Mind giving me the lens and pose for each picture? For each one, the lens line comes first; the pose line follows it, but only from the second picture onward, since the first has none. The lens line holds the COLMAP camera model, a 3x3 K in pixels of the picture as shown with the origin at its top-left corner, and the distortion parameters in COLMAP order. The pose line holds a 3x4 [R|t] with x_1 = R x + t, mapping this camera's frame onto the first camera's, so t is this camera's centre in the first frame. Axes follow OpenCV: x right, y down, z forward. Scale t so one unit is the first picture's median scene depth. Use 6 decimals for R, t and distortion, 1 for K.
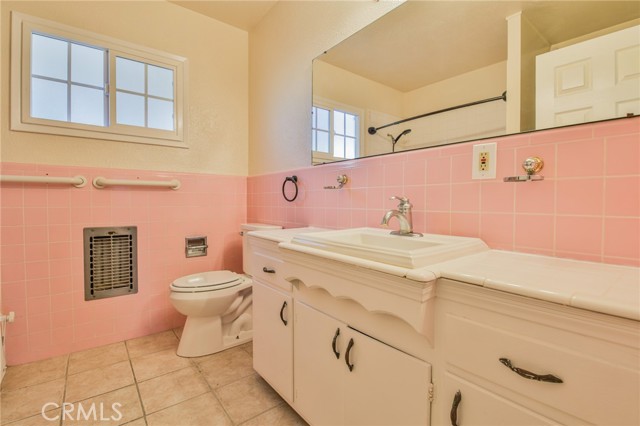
lens RADIAL K [[289.8, 0, 321.7], [0, 289.8, 208.9], [0, 0, 1]] dist [-0.007745, -0.008469]
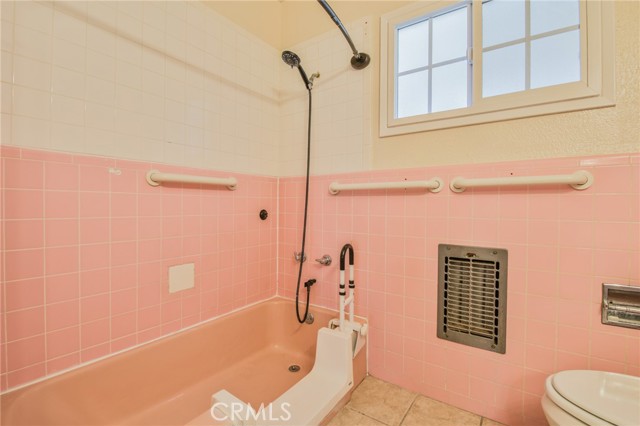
lens RADIAL K [[292.3, 0, 320.9], [0, 292.3, 208.7], [0, 0, 1]] dist [-0.006324, -0.008251]
pose [[0.279725, 0.009794, -0.960030, -0.154319], [-0.027713, 0.999614, 0.002124, -0.022478], [0.959680, 0.026011, 0.279888, 0.463276]]
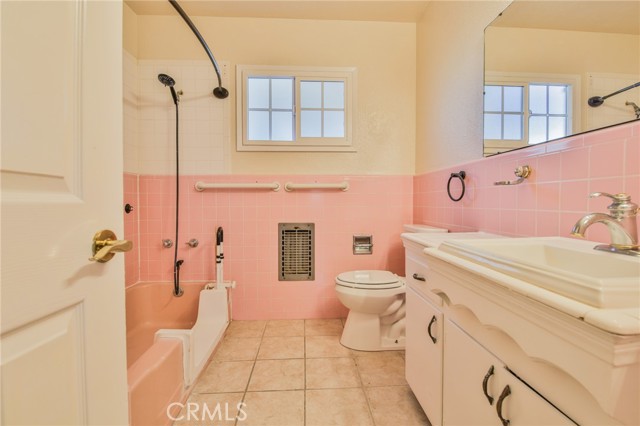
lens RADIAL K [[292.3, 0, 320.9], [0, 292.3, 208.7], [0, 0, 1]] dist [-0.006324, -0.008251]
pose [[0.814613, 0.009055, -0.579935, 0.070599], [-0.009933, 0.999949, 0.001659, -0.000774], [0.579920, 0.004409, 0.814661, 0.057627]]
